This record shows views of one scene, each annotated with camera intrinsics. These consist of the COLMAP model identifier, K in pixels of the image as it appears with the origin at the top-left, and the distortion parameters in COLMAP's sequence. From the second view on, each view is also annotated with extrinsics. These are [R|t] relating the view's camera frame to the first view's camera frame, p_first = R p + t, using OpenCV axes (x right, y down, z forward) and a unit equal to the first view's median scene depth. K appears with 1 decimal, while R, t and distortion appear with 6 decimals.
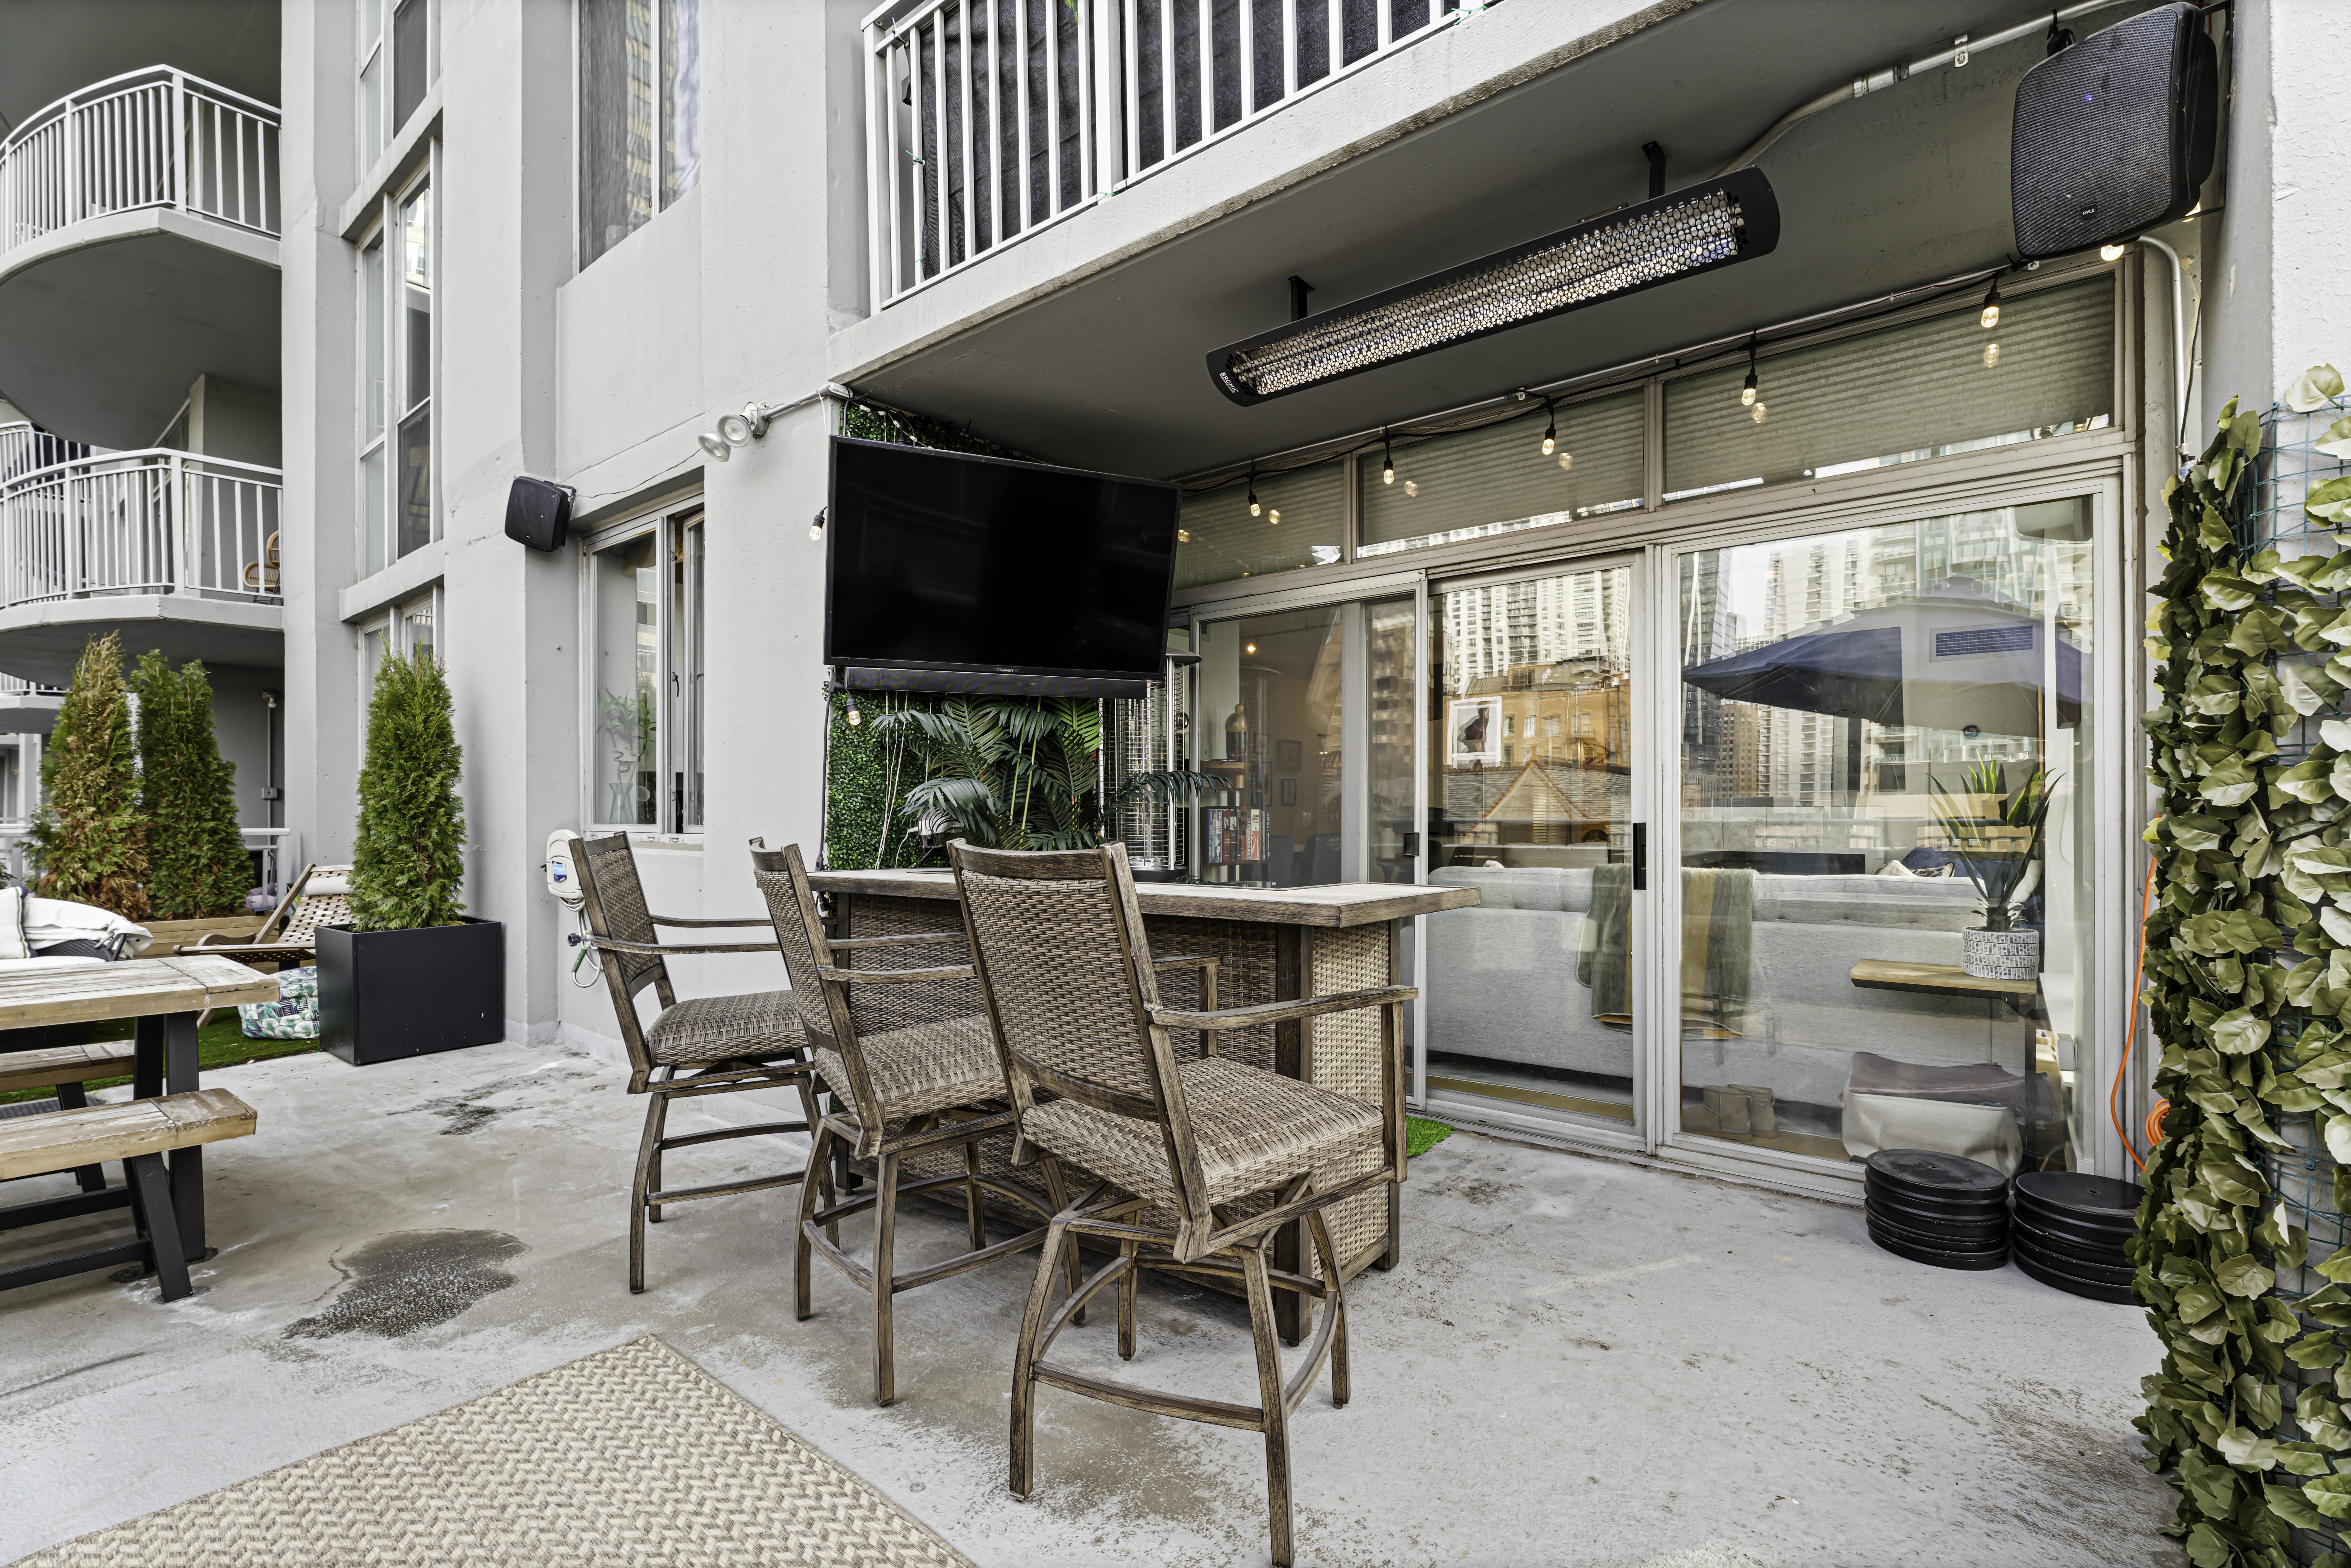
lens RADIAL K [[1061.9, 0, 1178.2], [0, 1061.9, 773.9], [0, 0, 1]] dist [-0.001081, -0.000921]
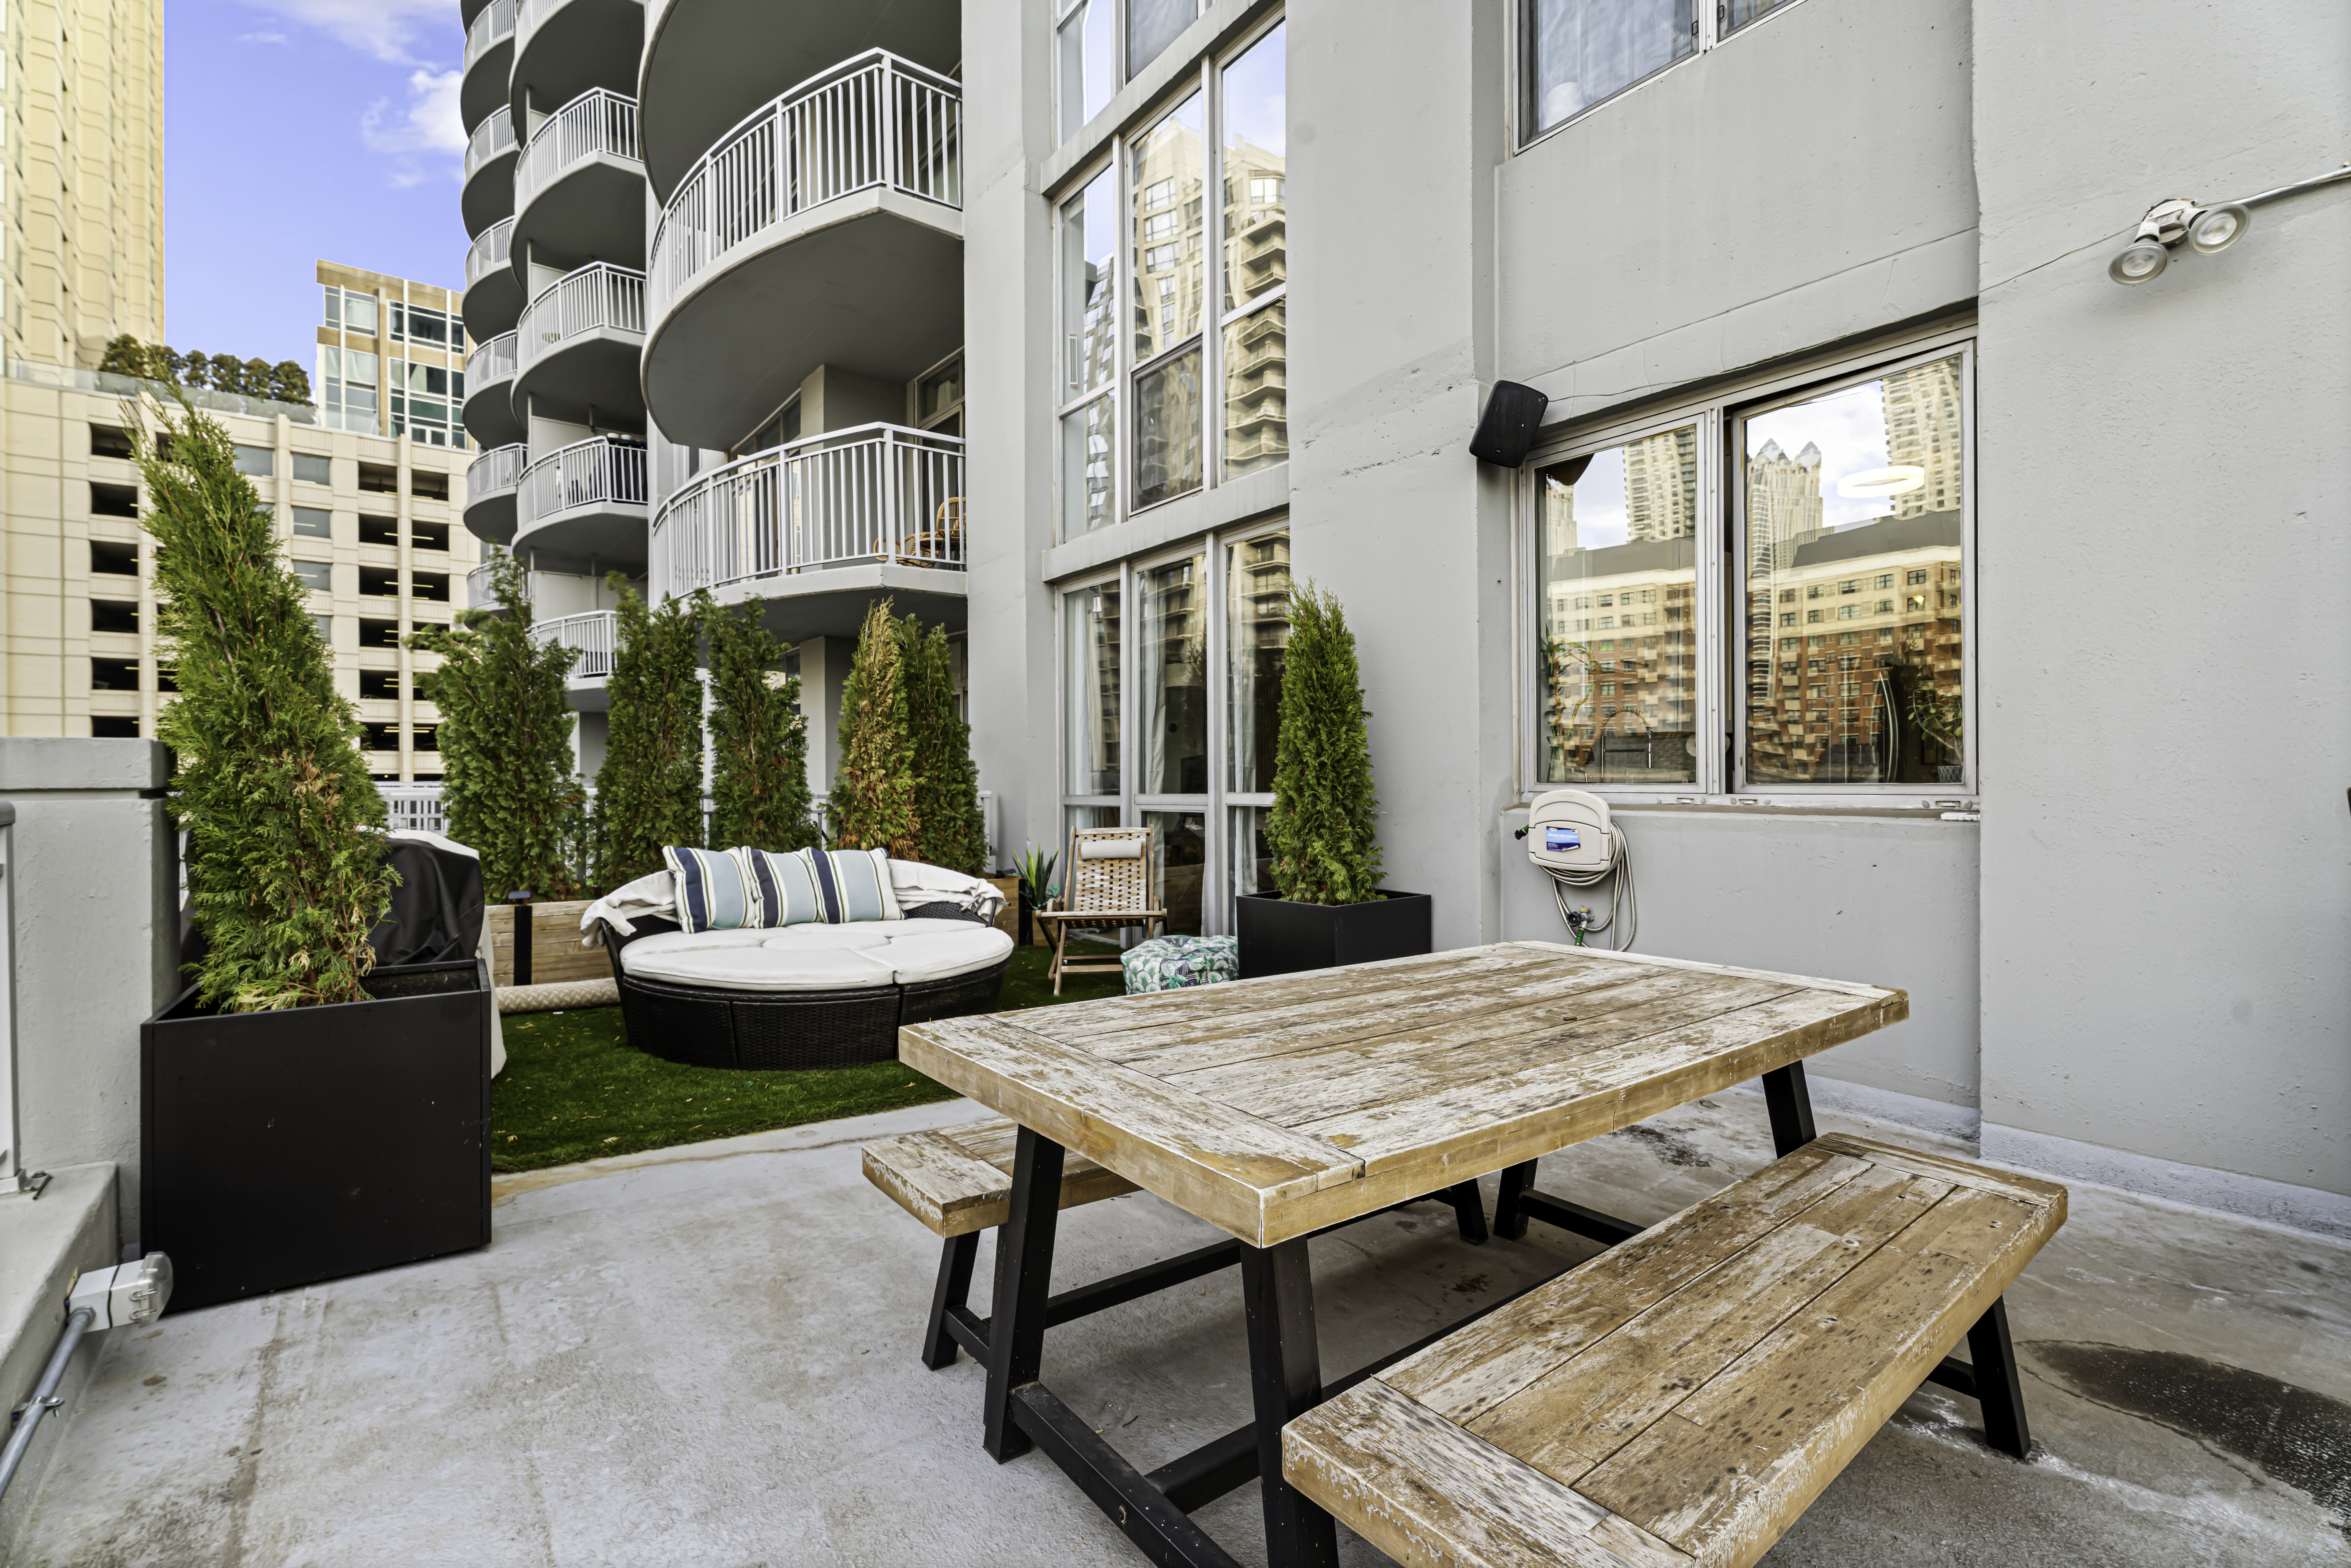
lens RADIAL K [[1052.1, 0, 1173.7], [0, 1052.1, 740.3], [0, 0, 1]] dist [0.000688, 0.000126]
pose [[0.973613, -0.012306, -0.227873, -0.448227], [0.012074, 0.999924, -0.002413, 0.007746], [0.227885, -0.000402, 0.973688, 0.069651]]
